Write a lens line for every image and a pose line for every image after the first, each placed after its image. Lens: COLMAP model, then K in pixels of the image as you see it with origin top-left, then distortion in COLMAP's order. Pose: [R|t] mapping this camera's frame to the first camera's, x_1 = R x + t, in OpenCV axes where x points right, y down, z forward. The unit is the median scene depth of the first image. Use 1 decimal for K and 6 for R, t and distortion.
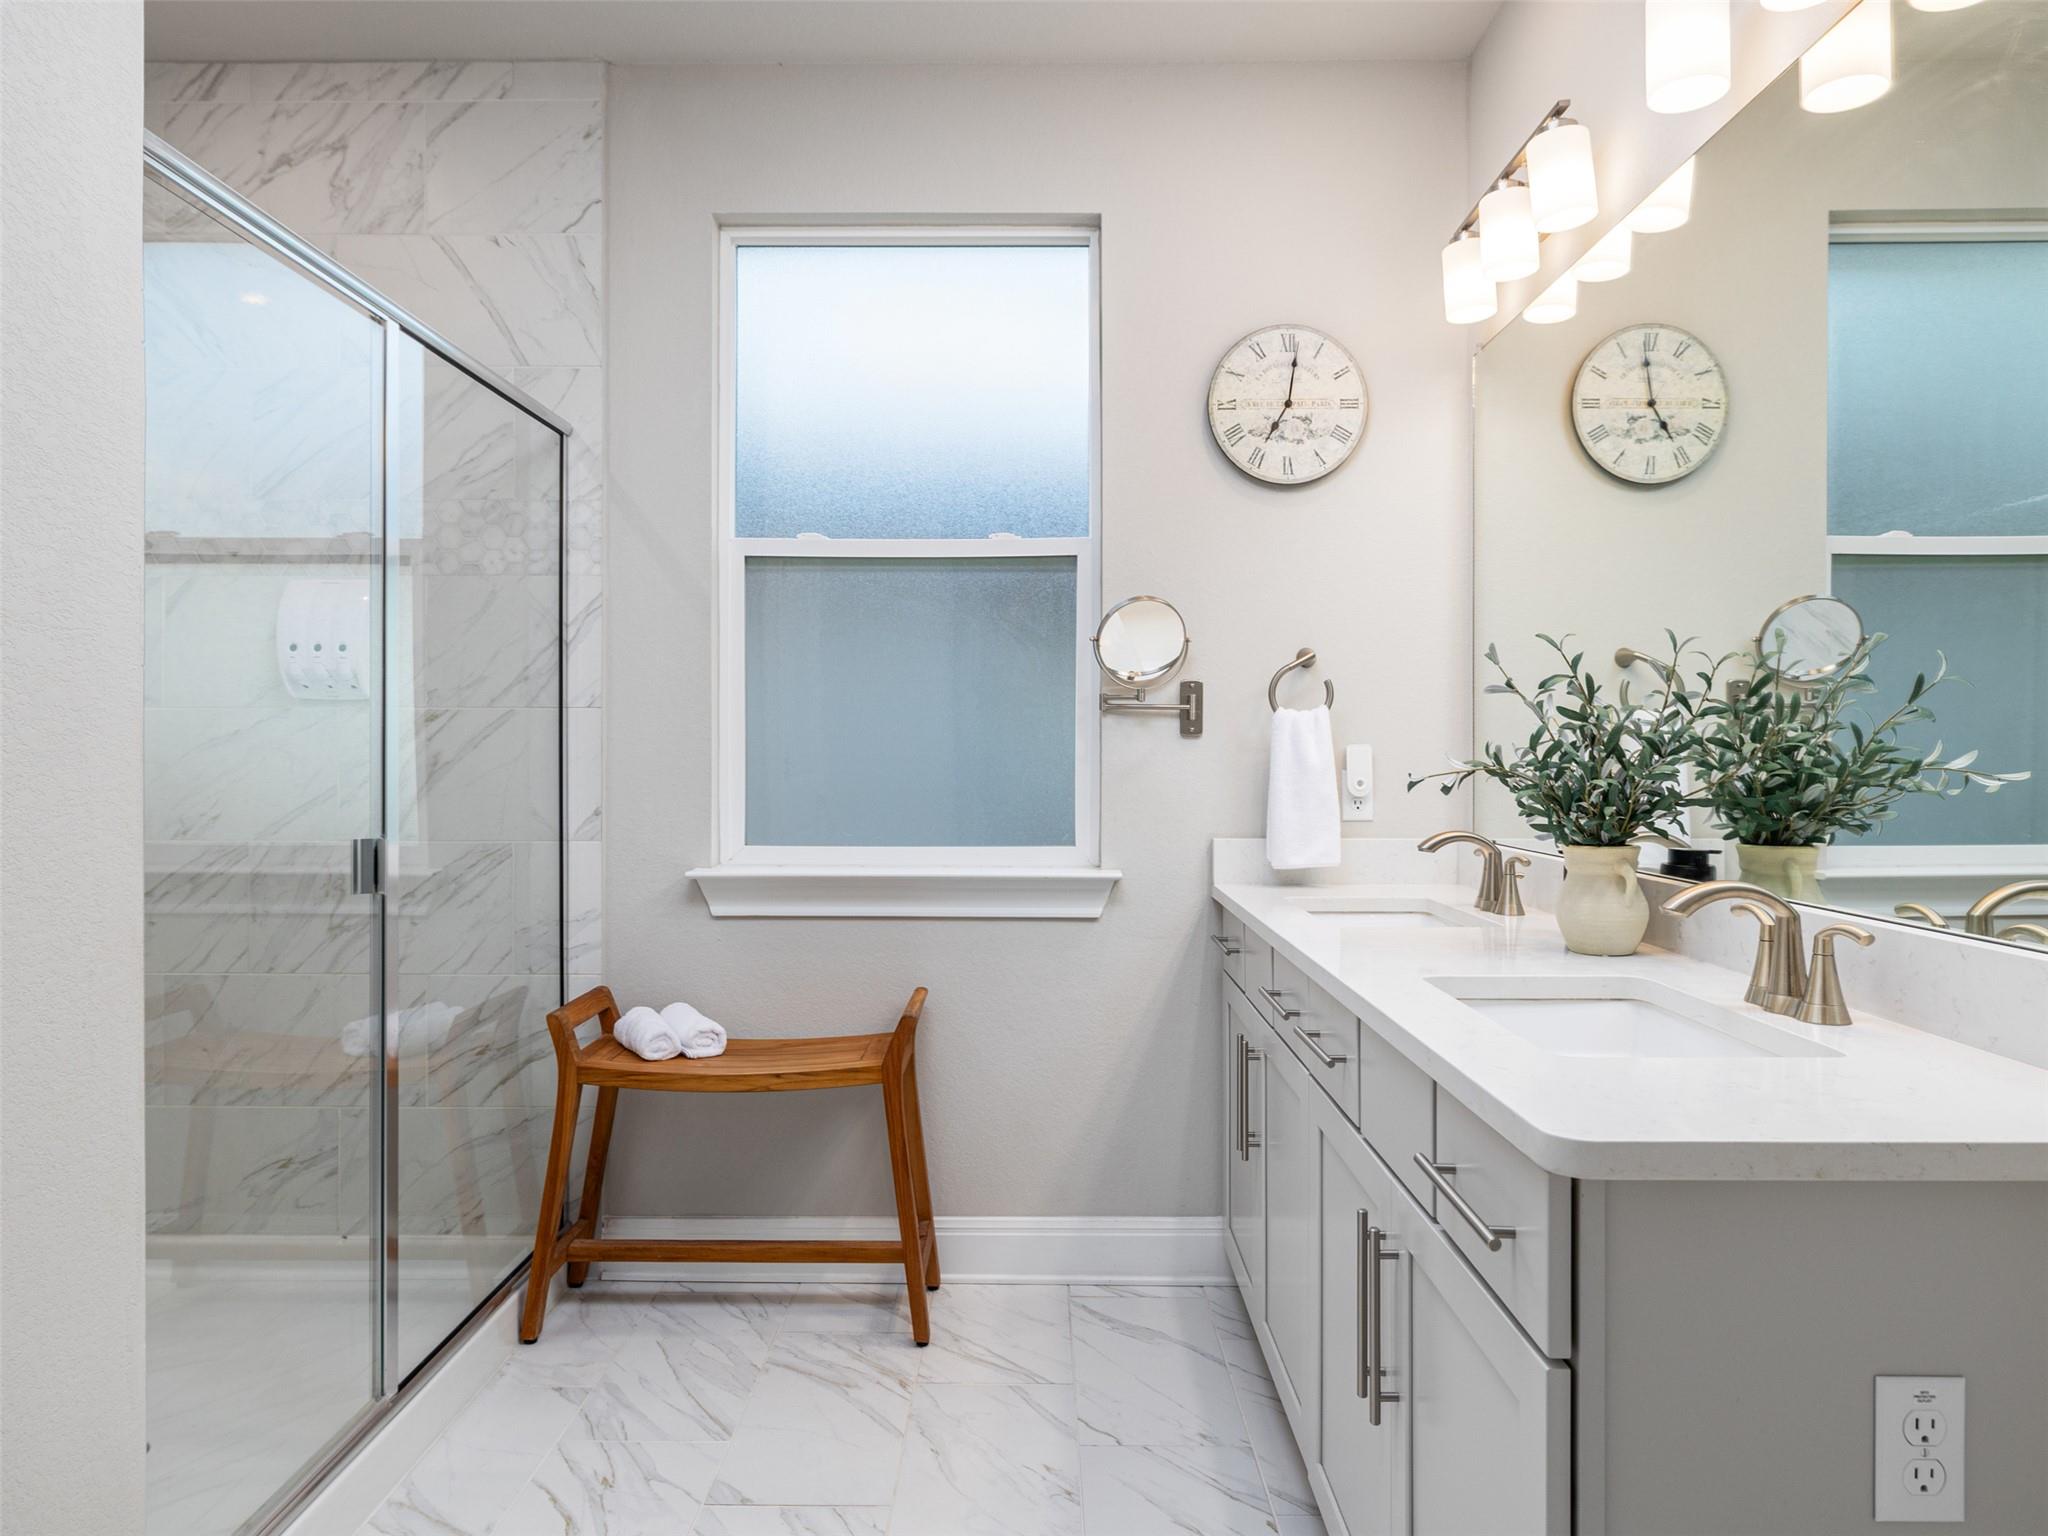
lens RADIAL K [[1228.5, 0, 1026.7], [0, 1228.5, 766.0], [0, 0, 1]] dist [0.001440, 0.001635]
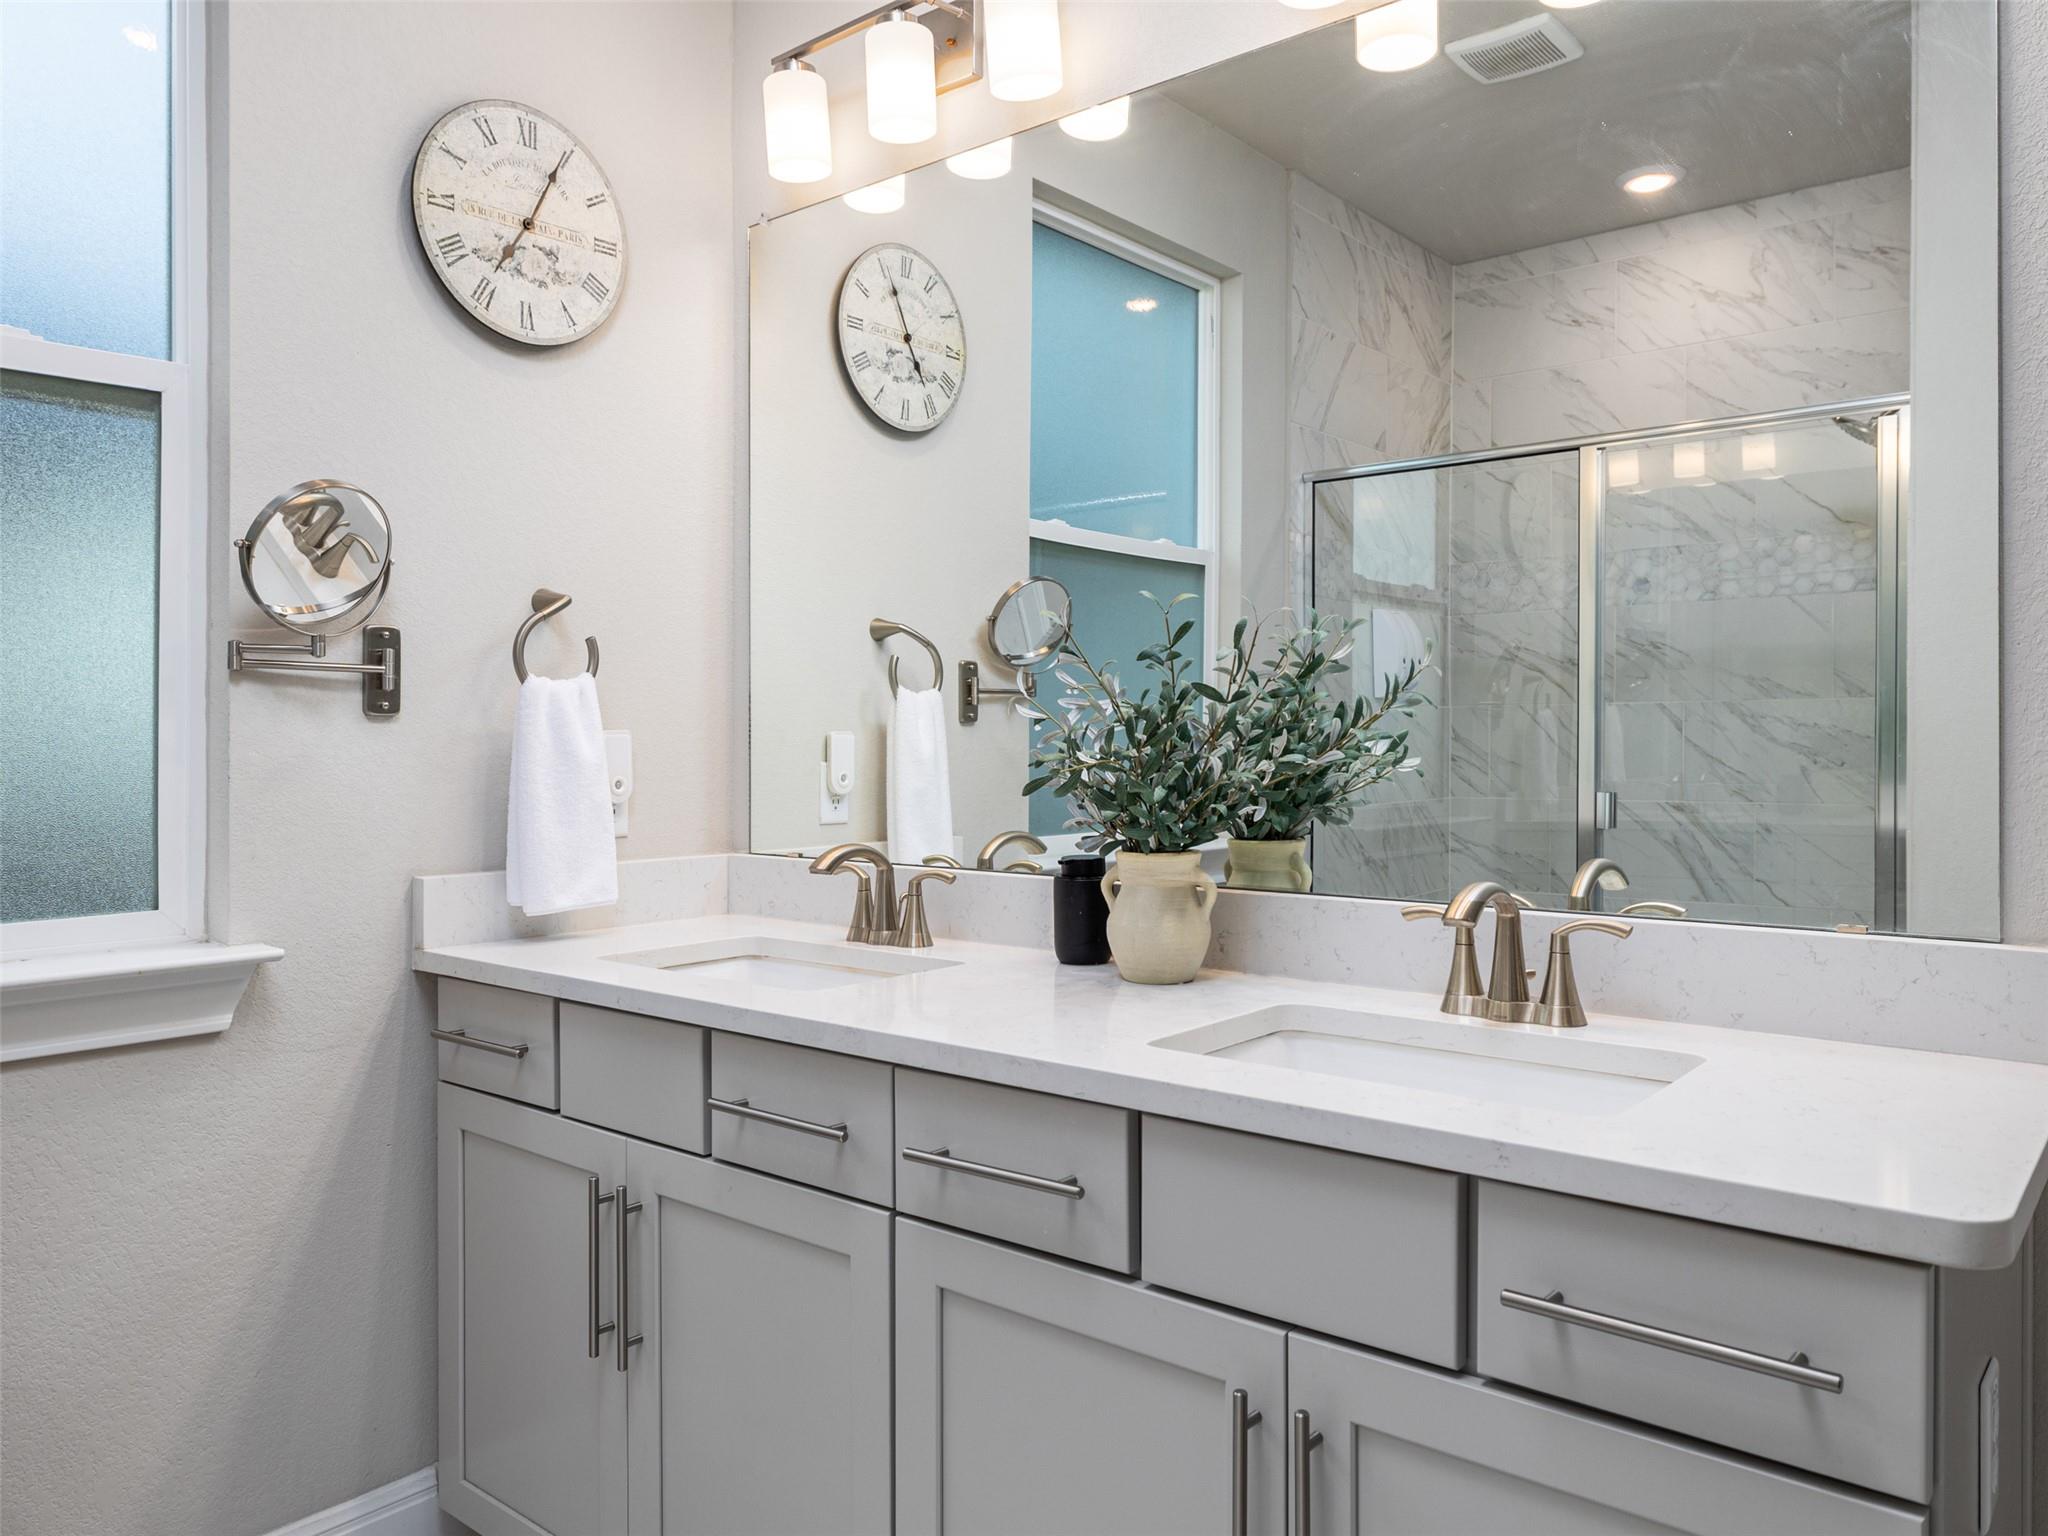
lens RADIAL K [[1435.5, 0, 1024.2], [0, 1435.5, 756.9], [0, 0, 1]] dist [-0.007559, -0.001223]
pose [[0.638019, -0.010672, 0.769946, -0.220493], [0.011387, 0.999925, 0.004423, -0.003333], [-0.769936, 0.005945, 0.638093, 0.291874]]
